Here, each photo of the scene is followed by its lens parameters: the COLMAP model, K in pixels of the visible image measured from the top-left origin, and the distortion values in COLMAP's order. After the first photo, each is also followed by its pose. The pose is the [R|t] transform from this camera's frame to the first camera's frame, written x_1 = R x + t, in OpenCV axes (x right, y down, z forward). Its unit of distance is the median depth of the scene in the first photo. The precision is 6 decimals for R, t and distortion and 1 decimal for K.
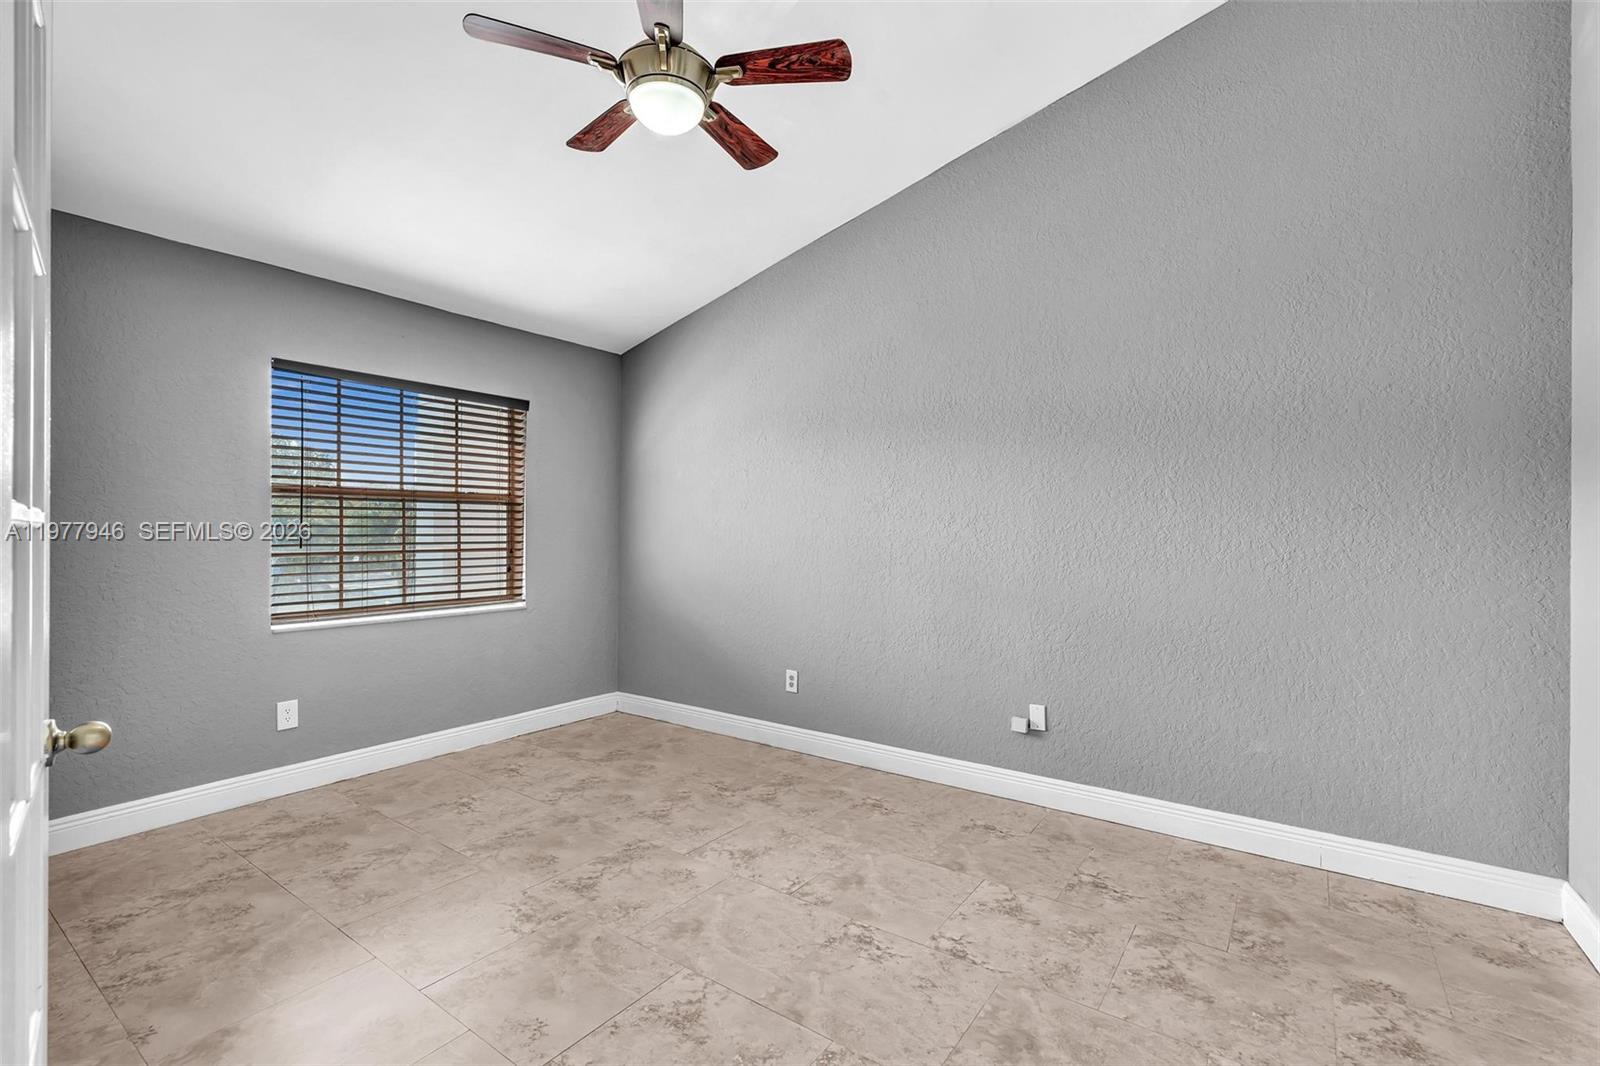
lens RADIAL K [[712.5, 0, 800.6], [0, 712.5, 532.3], [0, 0, 1]] dist [-0.010694, 0.004356]
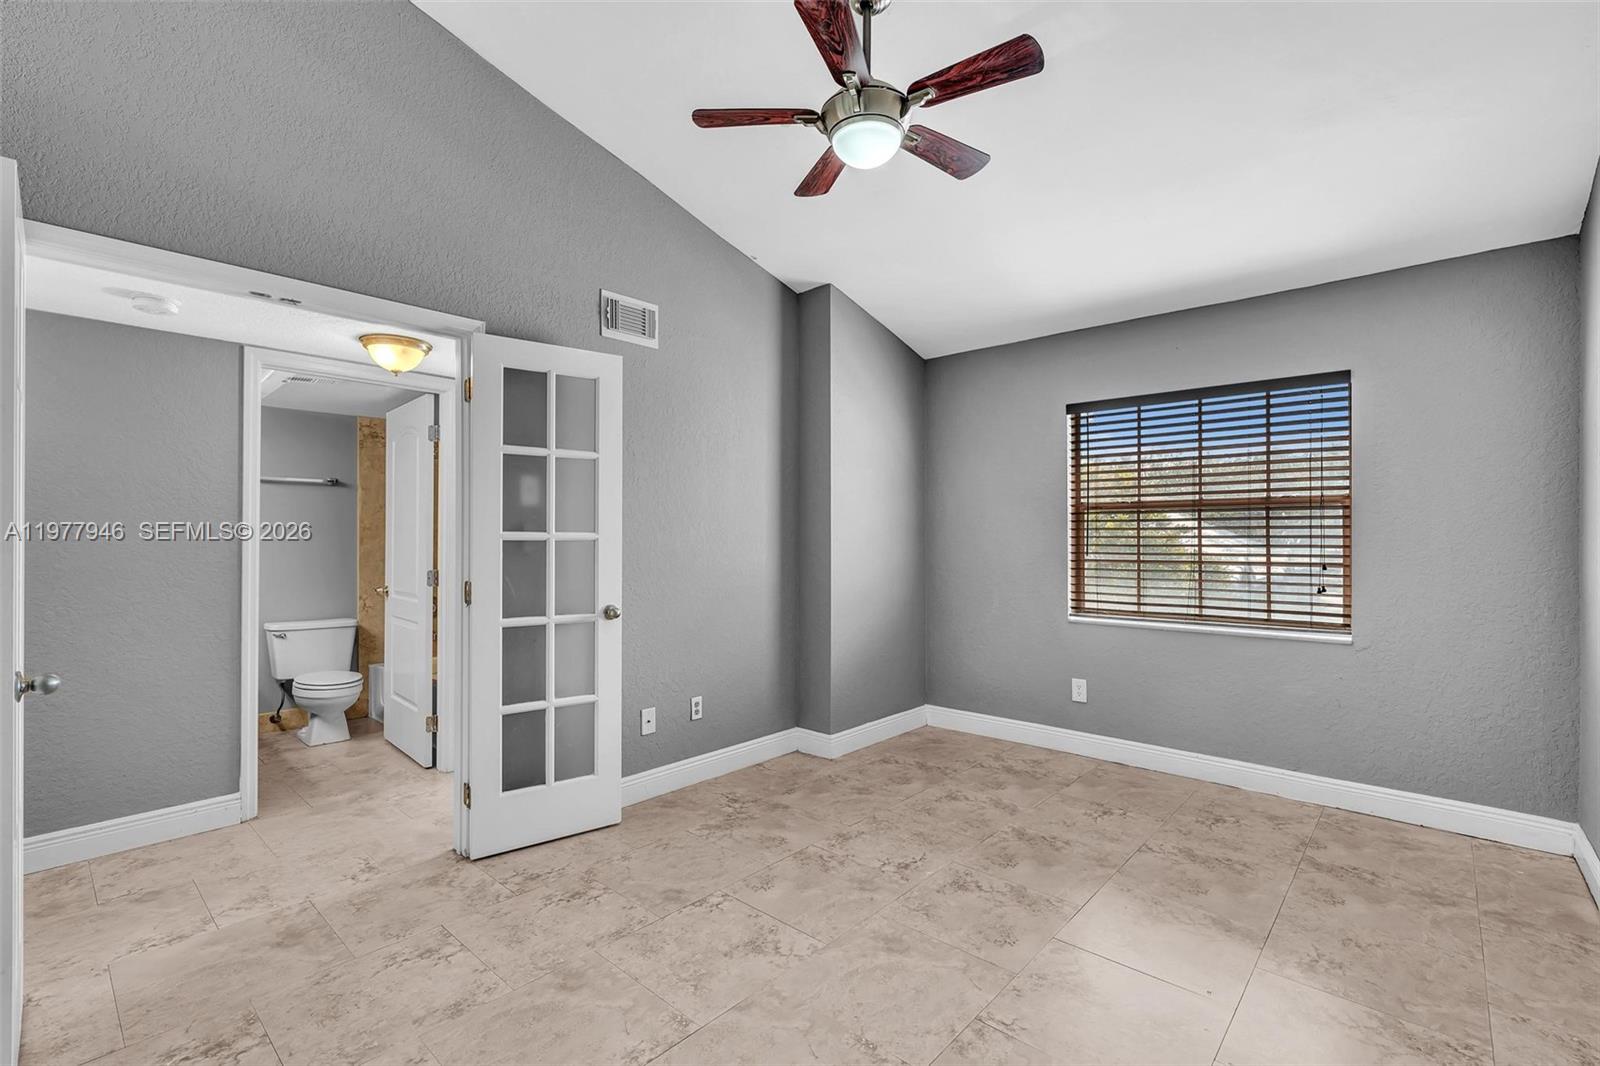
lens RADIAL K [[712.5, 0, 800.6], [0, 712.5, 532.3], [0, 0, 1]] dist [-0.010694, 0.004356]
pose [[-0.114527, -0.010840, -0.993361, 0.624920], [-0.003949, 0.999938, -0.010456, -0.002768], [0.993412, 0.002725, -0.114563, 0.731557]]
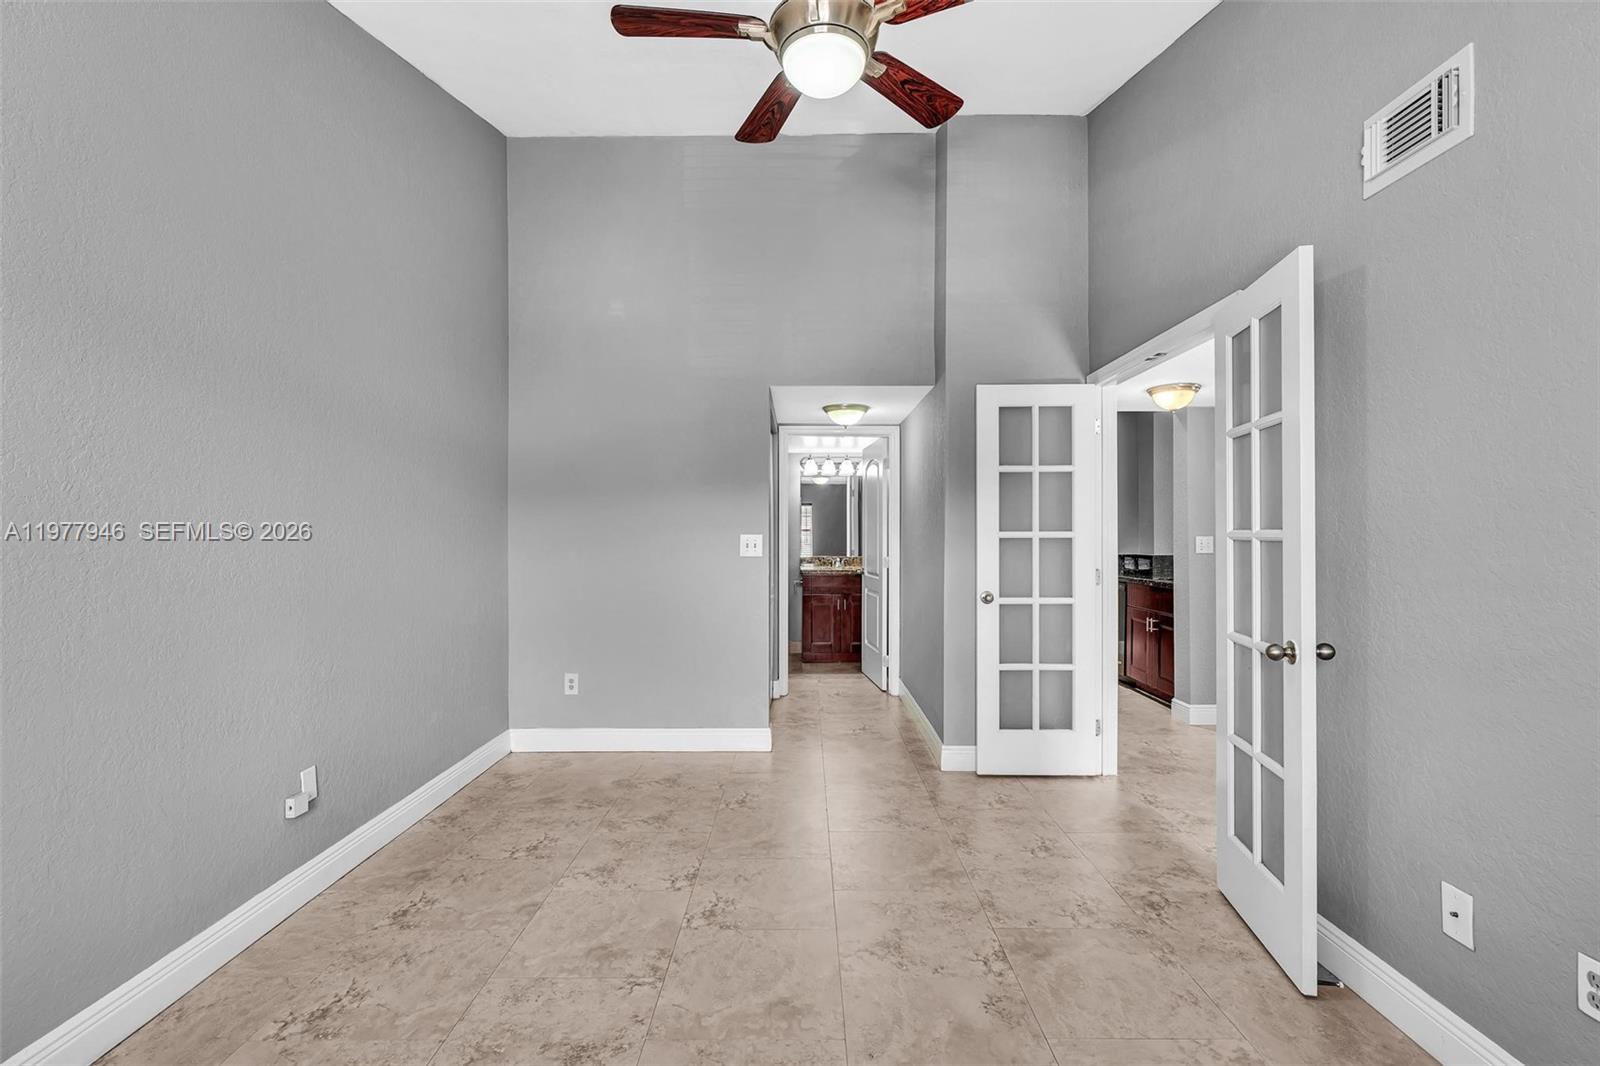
lens RADIAL K [[712.5, 0, 800.6], [0, 712.5, 532.3], [0, 0, 1]] dist [-0.010694, 0.004356]
pose [[-0.576593, -0.000486, 0.817031, -0.640005], [0.000439, 0.999999, 0.000904, -0.010365], [-0.817031, 0.000880, -0.576593, 1.096869]]
